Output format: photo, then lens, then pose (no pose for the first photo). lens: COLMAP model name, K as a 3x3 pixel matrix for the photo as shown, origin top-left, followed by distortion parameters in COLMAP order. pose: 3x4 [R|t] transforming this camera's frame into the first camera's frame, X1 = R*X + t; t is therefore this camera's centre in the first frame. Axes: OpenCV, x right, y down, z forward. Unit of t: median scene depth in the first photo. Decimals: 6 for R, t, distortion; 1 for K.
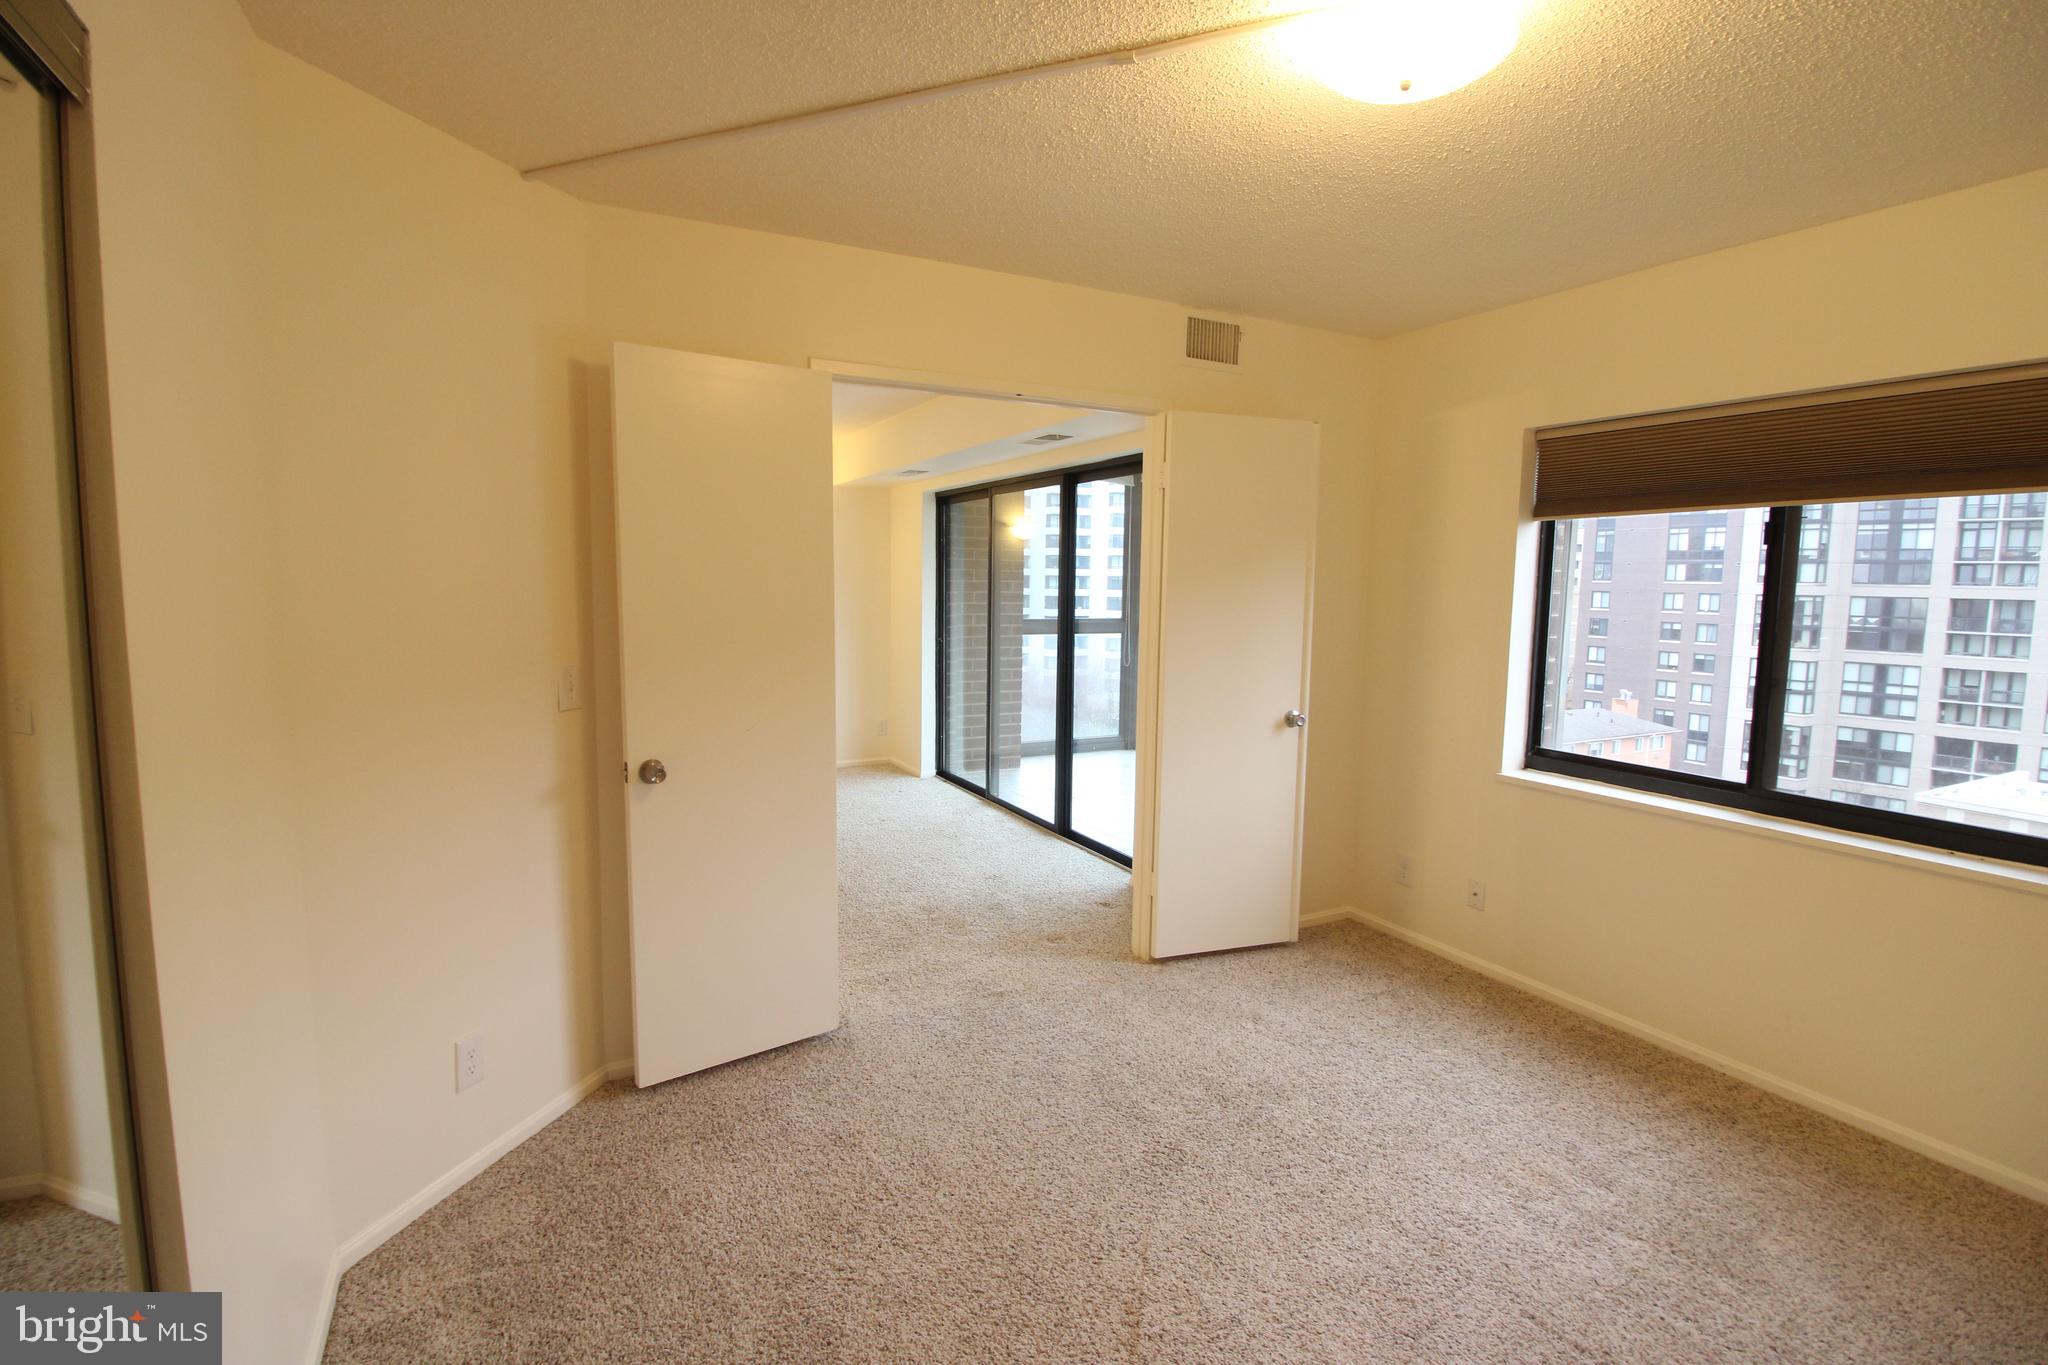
lens RADIAL K [[945.2, 0, 1024.1], [0, 945.2, 680.9], [0, 0, 1]] dist [-0.027380, -0.000986]
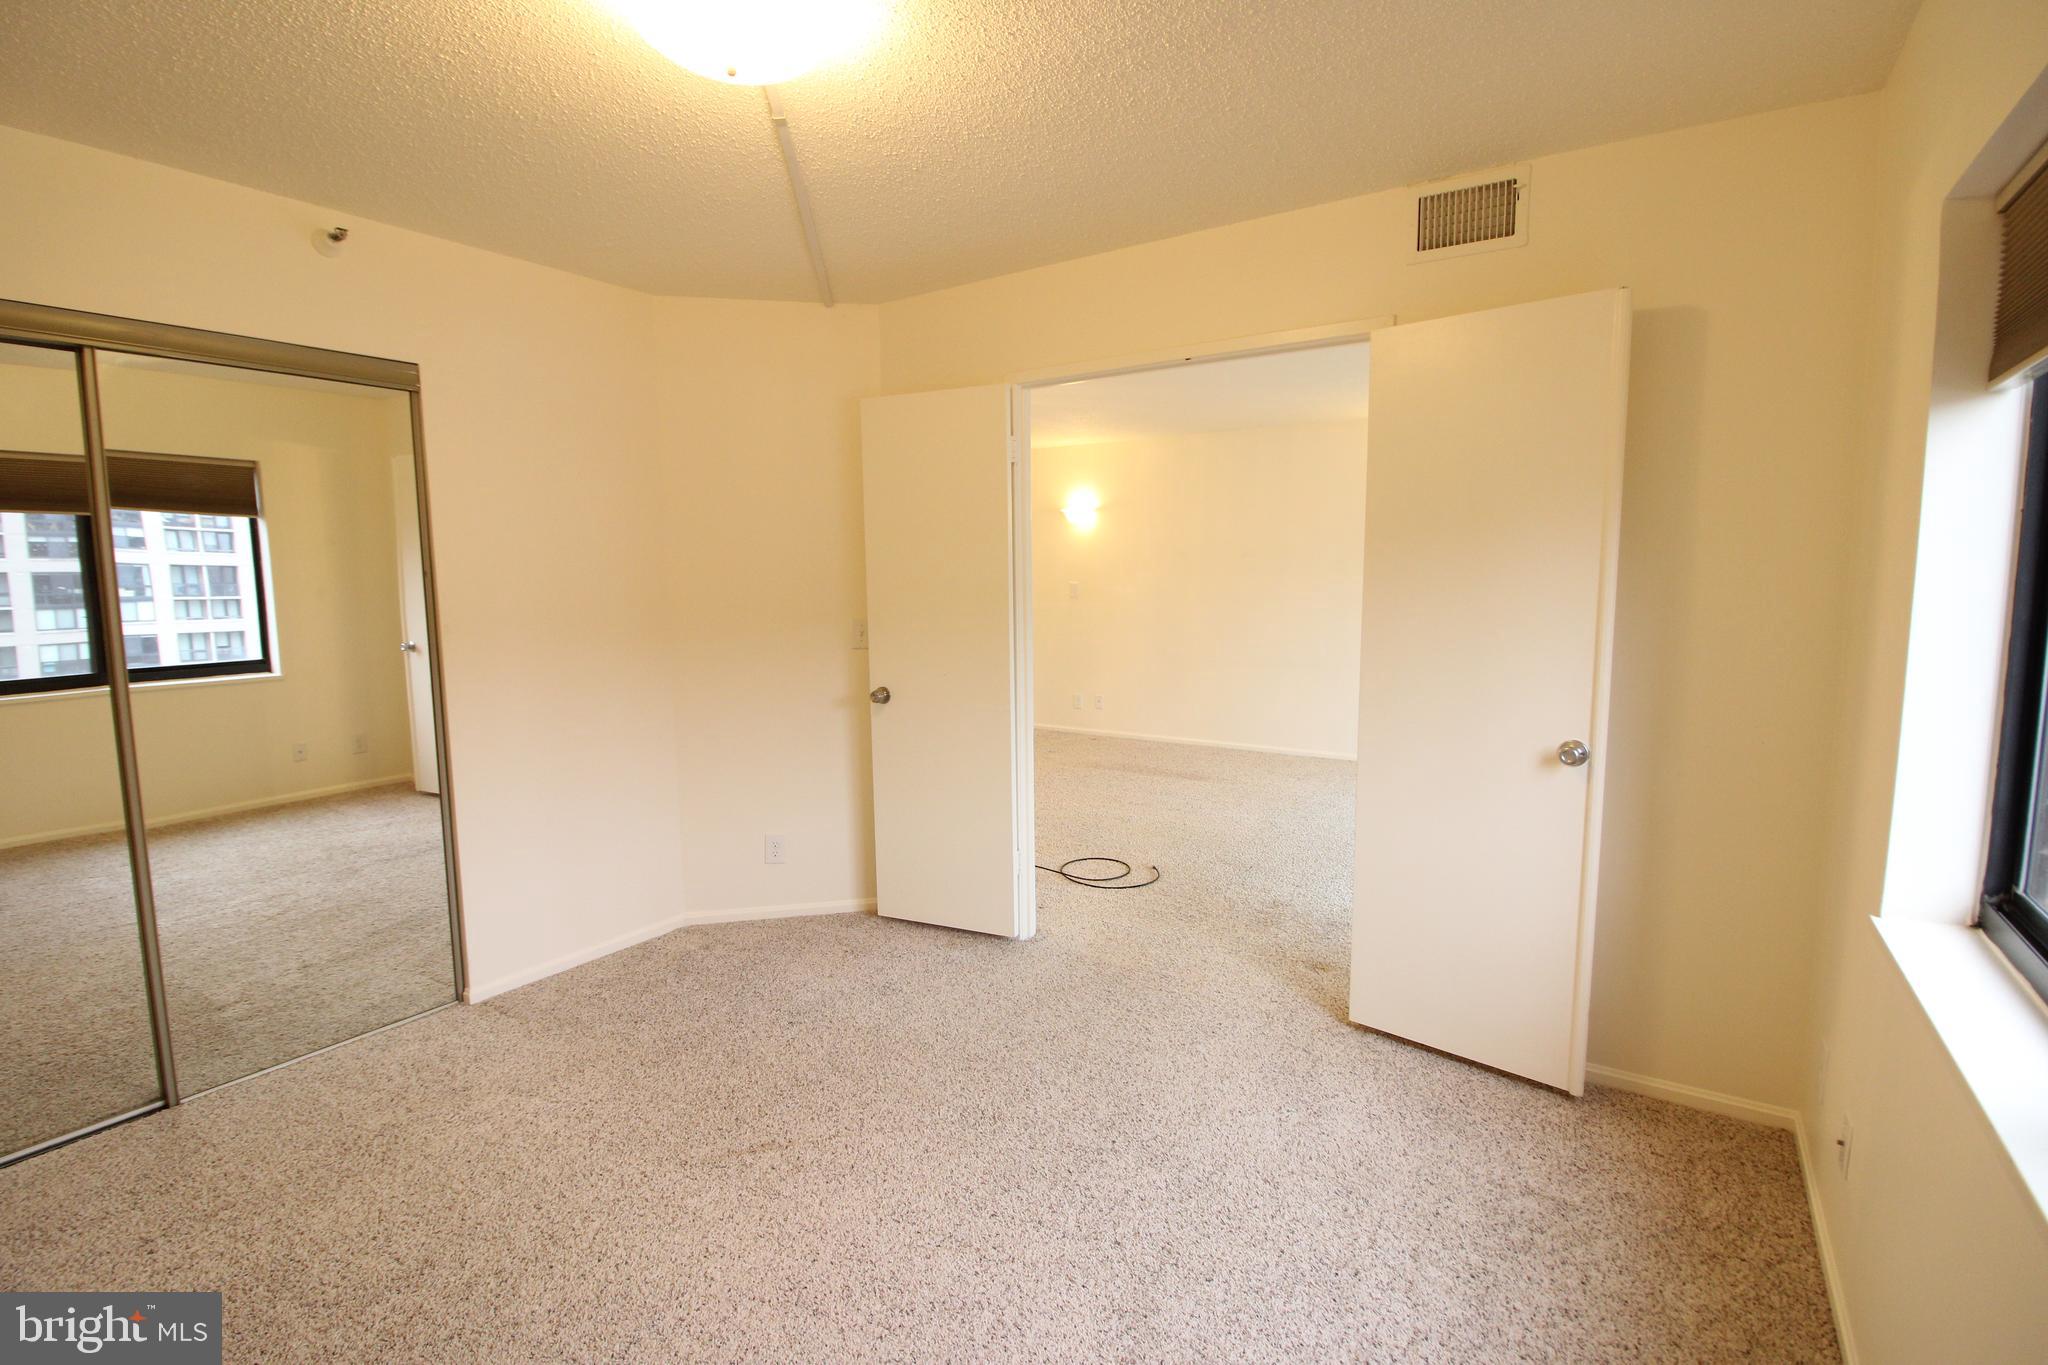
lens RADIAL K [[945.2, 0, 1020.4], [0, 945.2, 687.3], [0, 0, 1]] dist [-0.027380, -0.000986]
pose [[0.470445, 0.090826, -0.877742, 0.726645], [-0.080922, 0.994938, 0.059581, -0.013916], [0.878711, 0.043000, 0.475414, 0.380957]]
